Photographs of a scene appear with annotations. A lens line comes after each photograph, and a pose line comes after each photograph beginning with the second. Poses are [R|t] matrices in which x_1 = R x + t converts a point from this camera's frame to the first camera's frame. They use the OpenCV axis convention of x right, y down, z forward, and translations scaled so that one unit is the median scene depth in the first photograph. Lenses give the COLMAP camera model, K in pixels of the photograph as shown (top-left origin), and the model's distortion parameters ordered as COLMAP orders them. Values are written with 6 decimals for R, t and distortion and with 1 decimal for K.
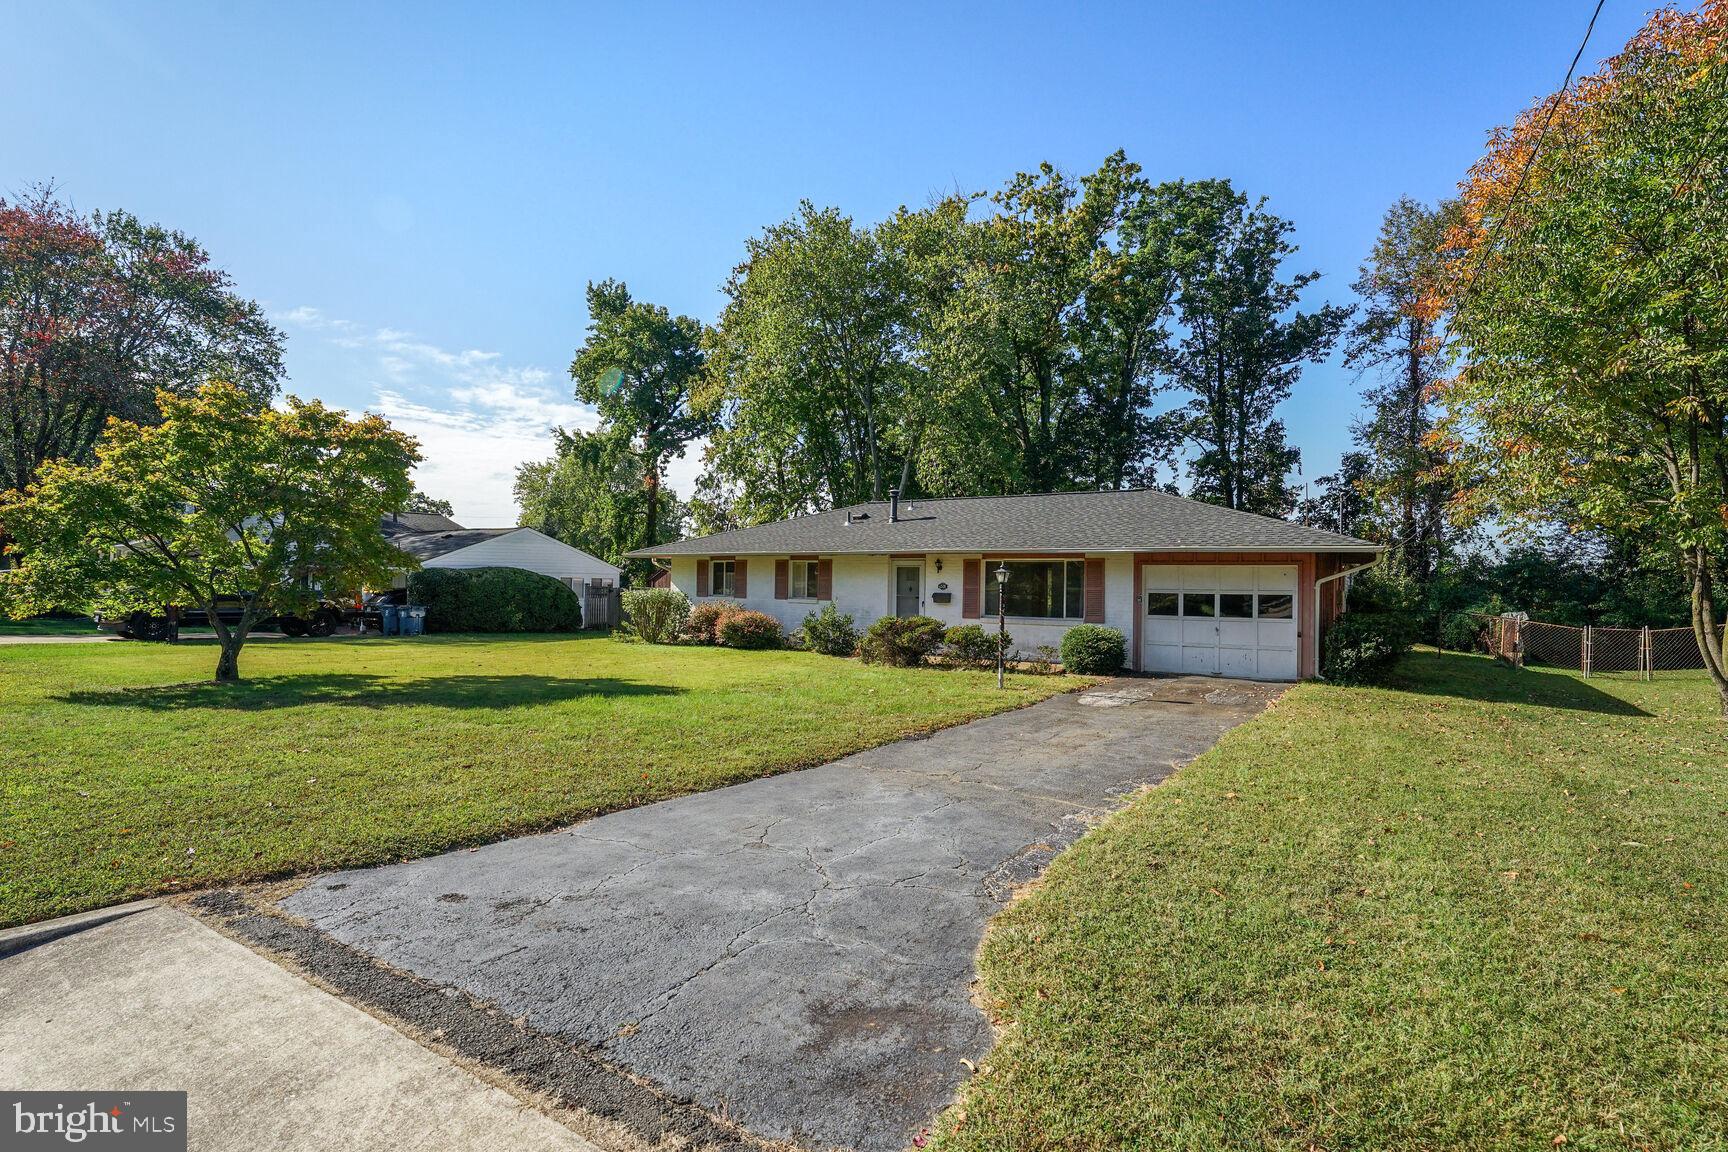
lens RADIAL K [[863.7, 0, 864.0], [0, 863.7, 576.0], [0, 0, 1]] dist [0.013510, -0.016315]
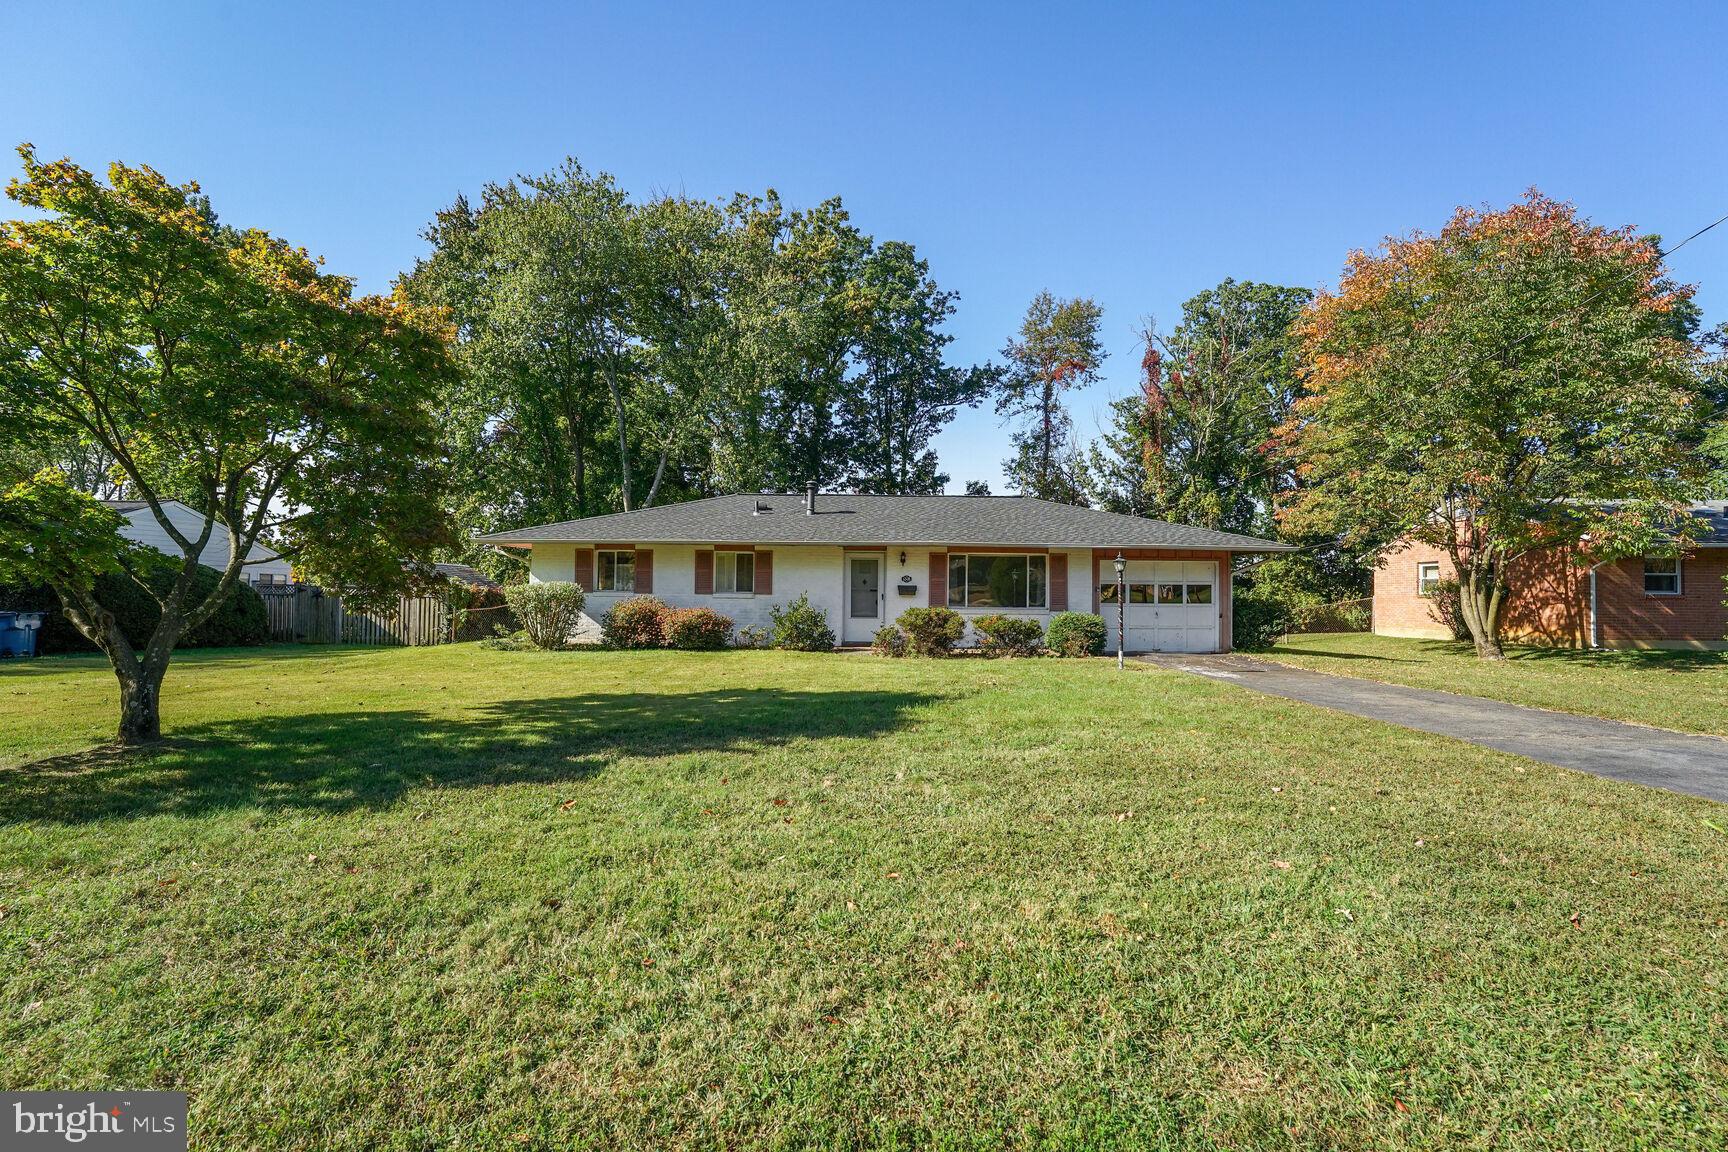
lens RADIAL K [[783.7, 0, 864.0], [0, 783.7, 576.0], [0, 0, 1]] dist [-0.001142, -0.000213]
pose [[0.840089, 0.006931, 0.542404, -0.389191], [-0.002951, 0.999962, -0.008207, 0.014122], [-0.542440, 0.005294, 0.840078, 0.226016]]
